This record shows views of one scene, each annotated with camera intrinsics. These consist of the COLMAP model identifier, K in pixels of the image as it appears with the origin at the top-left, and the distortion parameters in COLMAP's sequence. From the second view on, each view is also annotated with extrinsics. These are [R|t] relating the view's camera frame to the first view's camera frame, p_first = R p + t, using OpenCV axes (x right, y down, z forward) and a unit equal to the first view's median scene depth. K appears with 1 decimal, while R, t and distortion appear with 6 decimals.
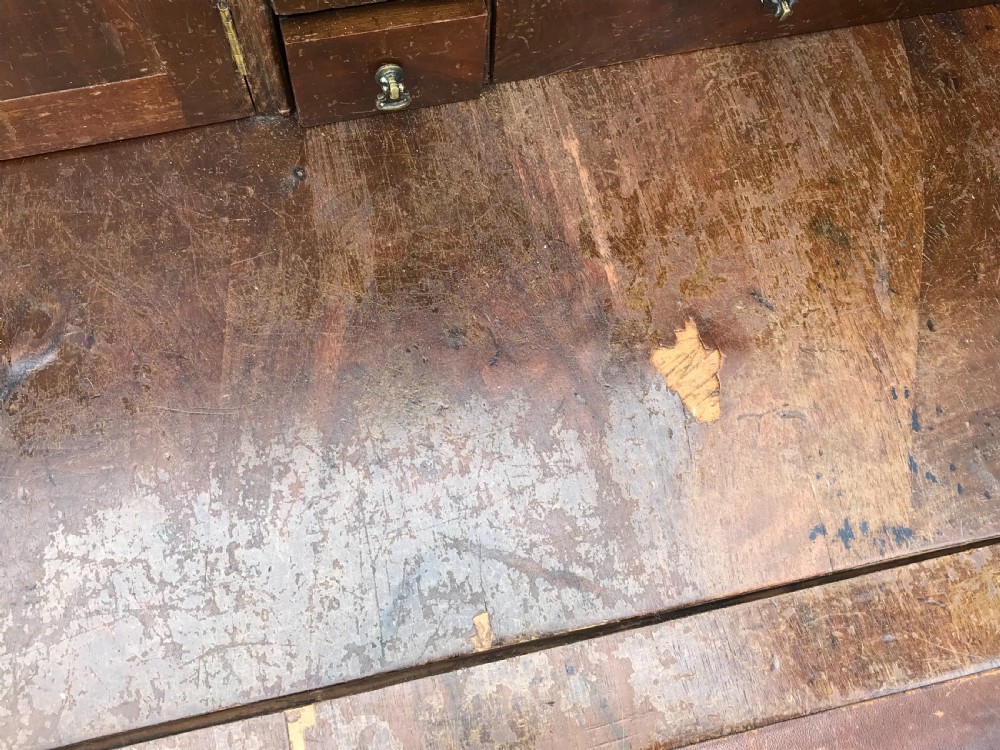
lens RADIAL K [[920.9, 0, 504.4], [0, 920.9, 374.7], [0, 0, 1]] dist [0.047977, -0.061825]
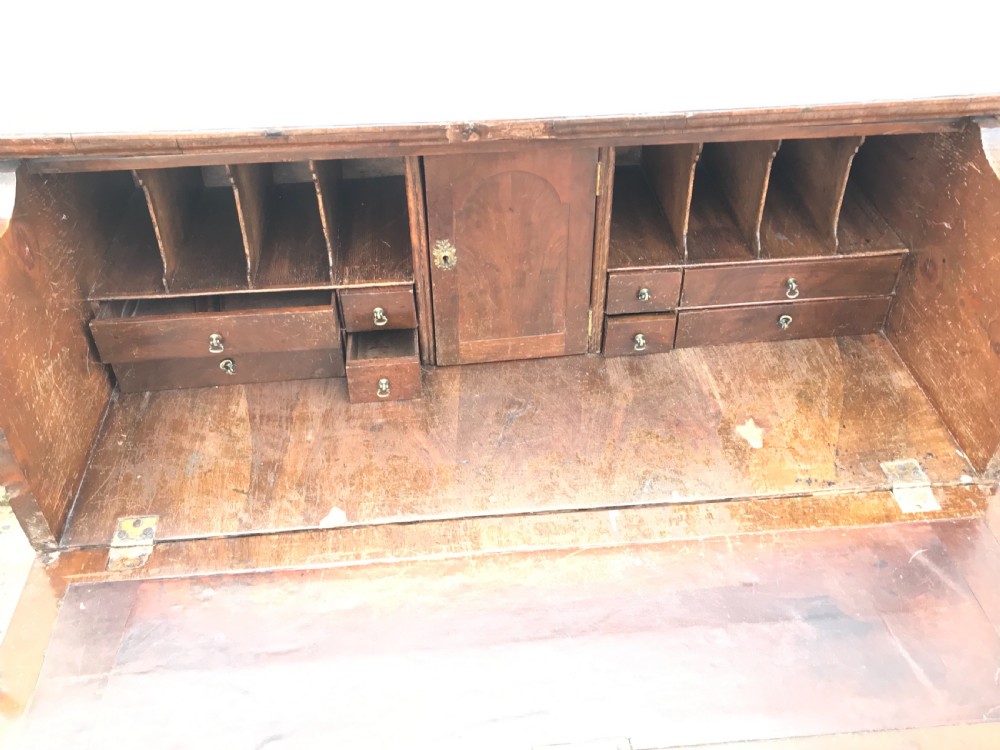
lens RADIAL K [[920.9, 0, 504.4], [0, 920.9, 374.7], [0, 0, 1]] dist [0.047977, -0.061825]
pose [[0.990332, 0.038632, -0.133229, -0.151838], [-0.095305, 0.887354, -0.451131, 1.077332], [0.100793, 0.459467, 0.882457, -1.467284]]
